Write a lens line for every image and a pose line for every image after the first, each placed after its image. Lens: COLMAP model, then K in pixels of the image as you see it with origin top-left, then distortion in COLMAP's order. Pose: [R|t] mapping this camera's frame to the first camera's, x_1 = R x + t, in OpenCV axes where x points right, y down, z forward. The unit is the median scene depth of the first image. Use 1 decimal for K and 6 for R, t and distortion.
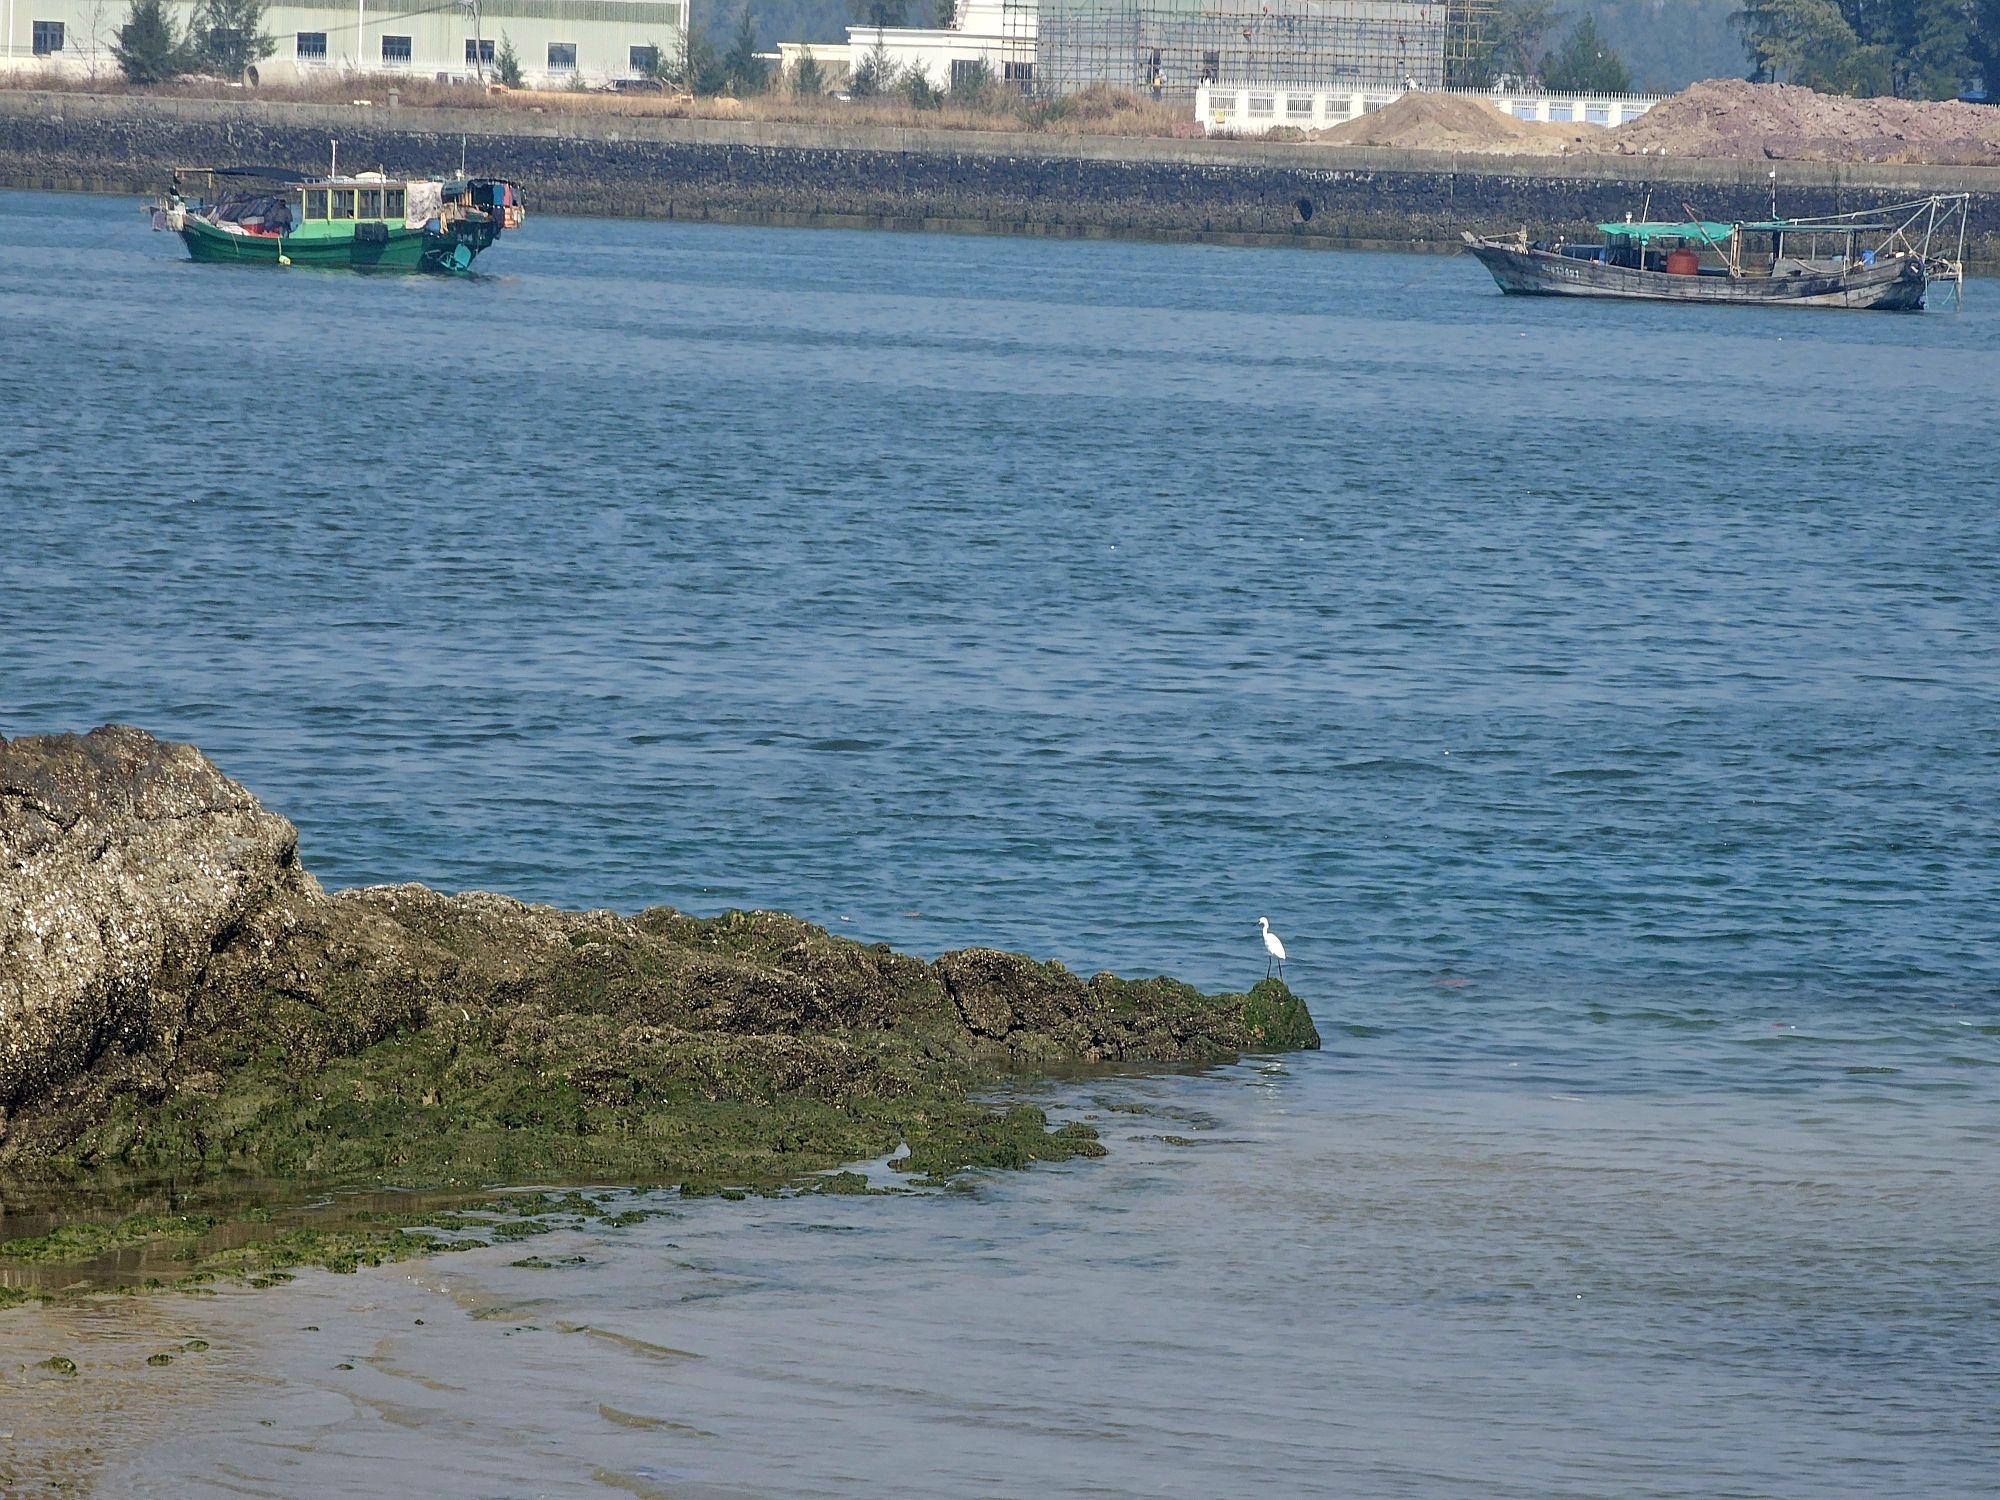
lens RADIAL K [[13504.6, 0, 997.8], [0, 13504.6, 749.9], [0, 0, 1]] dist [0.562828, 0.000000]
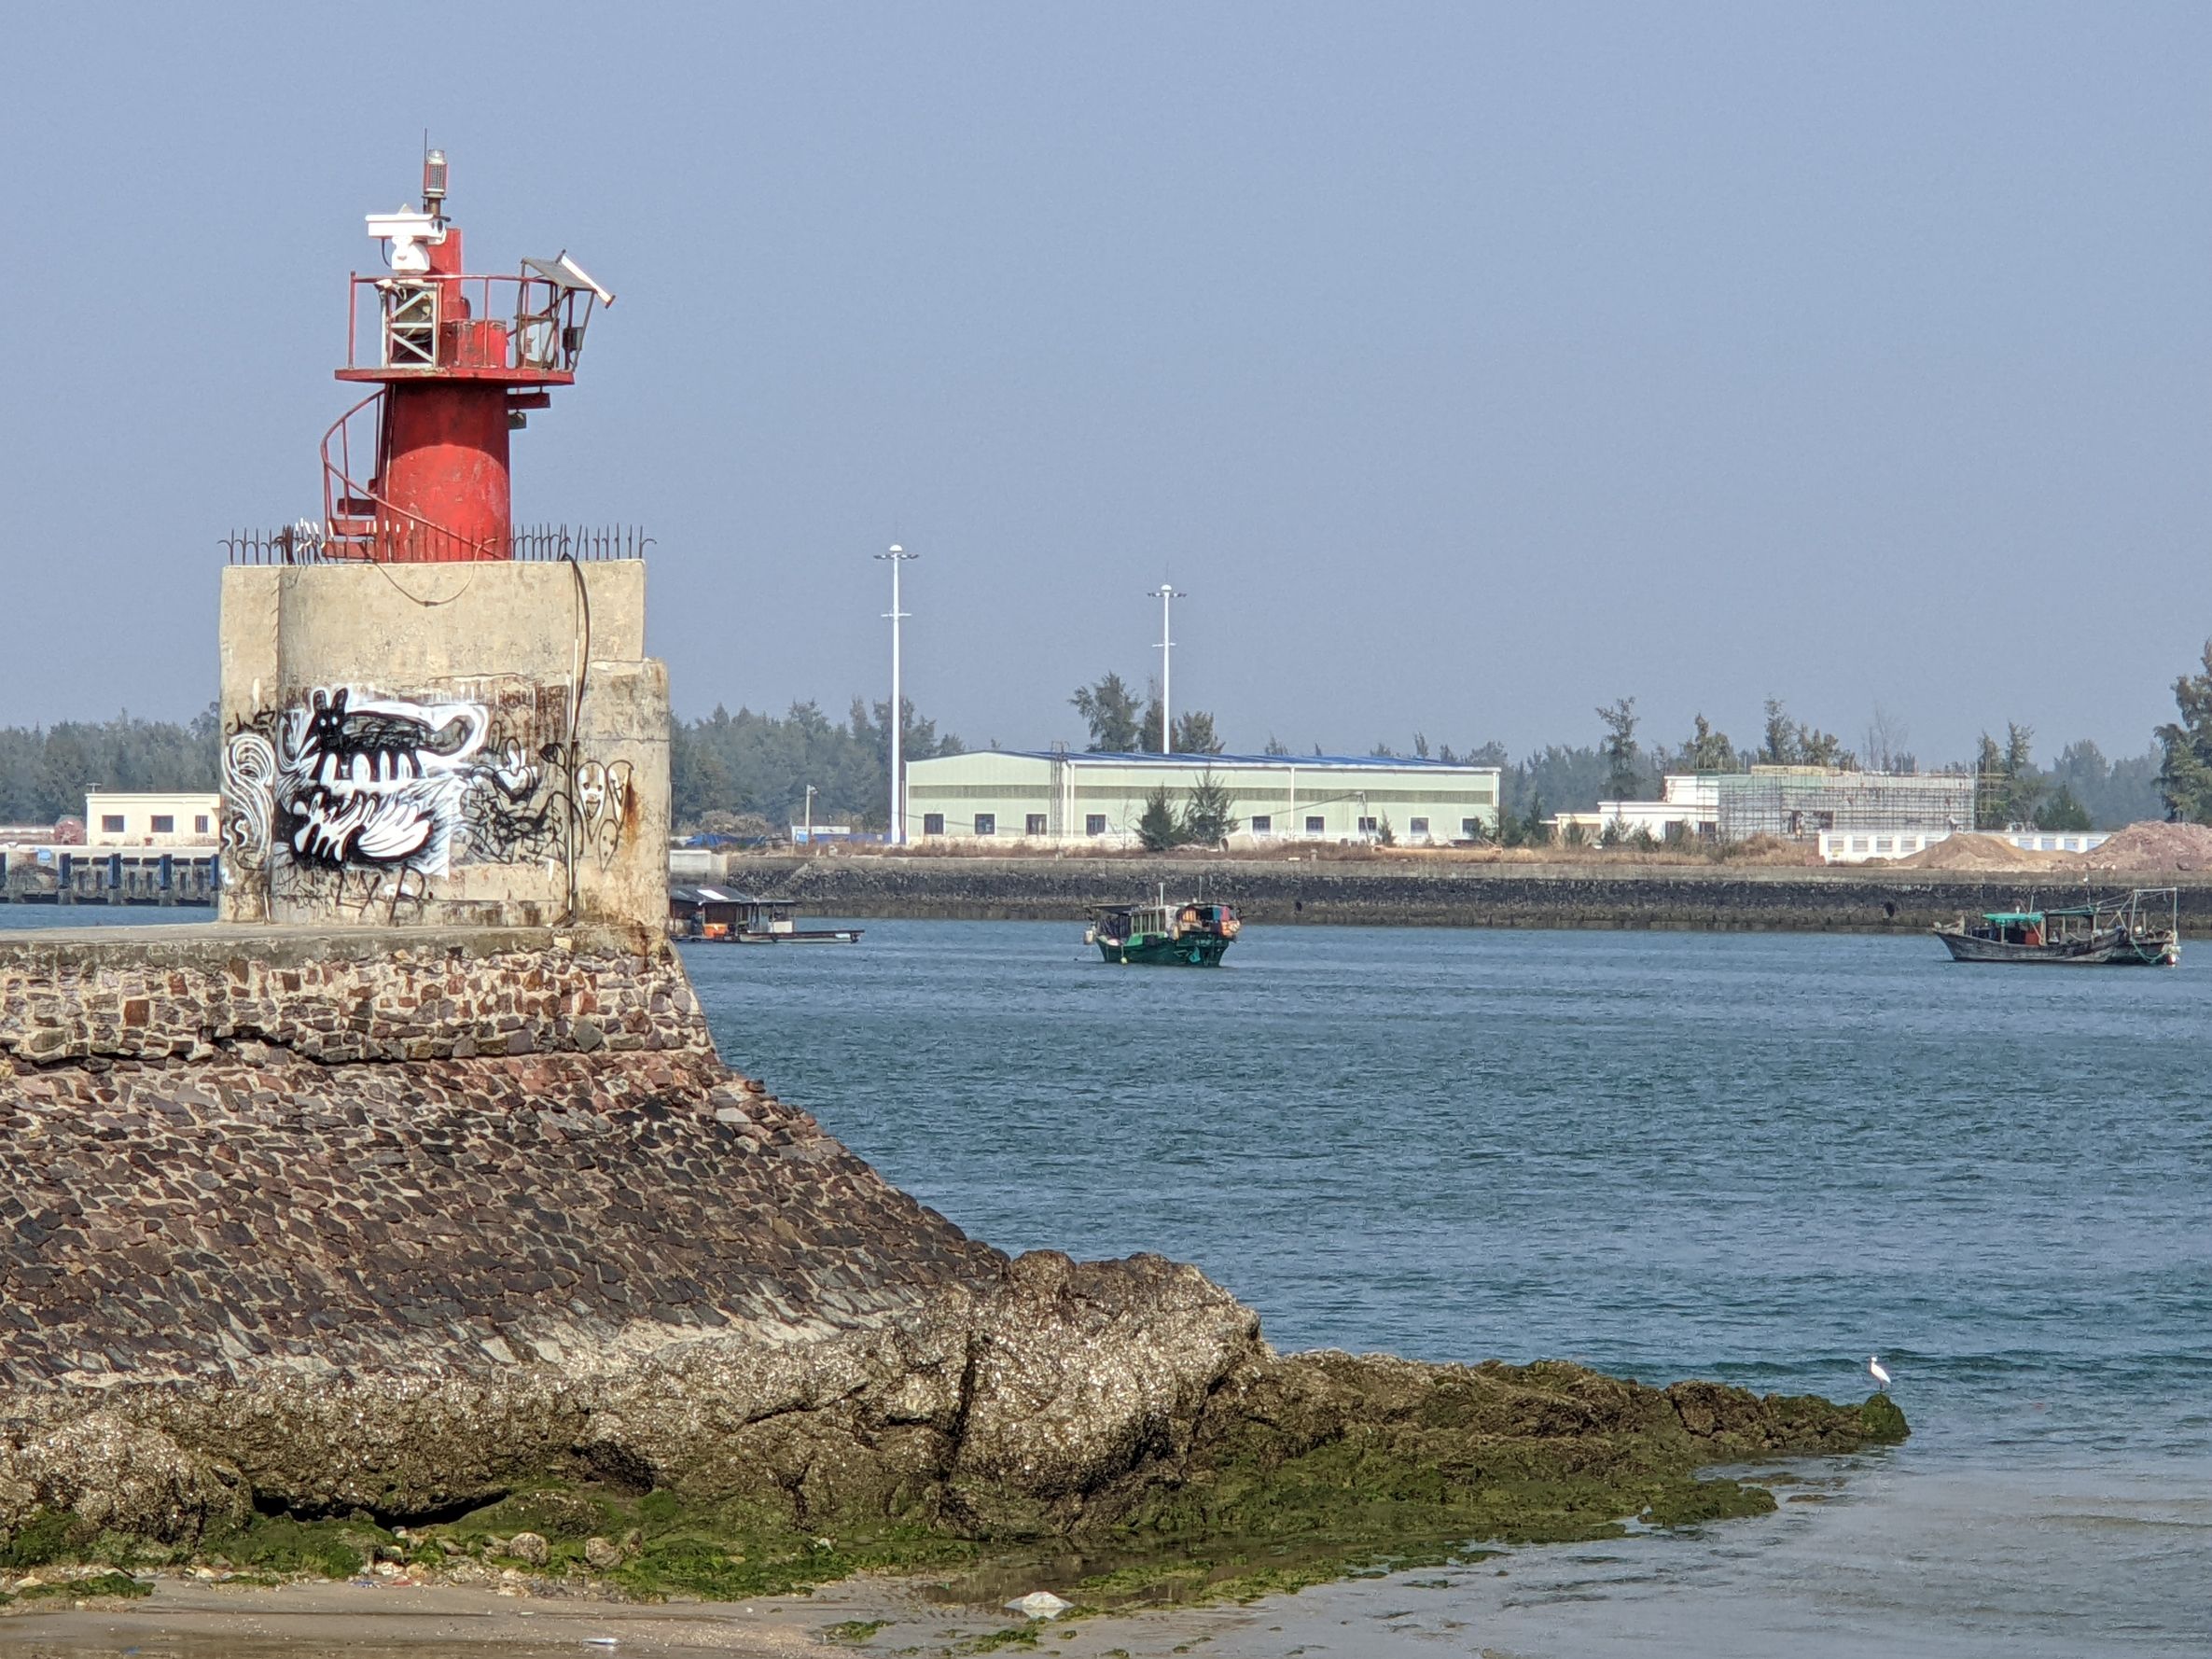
lens RADIAL K [[4343.3, 0, 1106.4], [0, 4343.3, 837.2], [0, 0, 1]] dist [-0.026619, 0.000000]
pose [[0.999602, -0.027169, 0.007550, -0.072519], [0.027587, 0.997677, -0.062278, -0.019074], [-0.005841, 0.062462, 0.998030, 0.488856]]
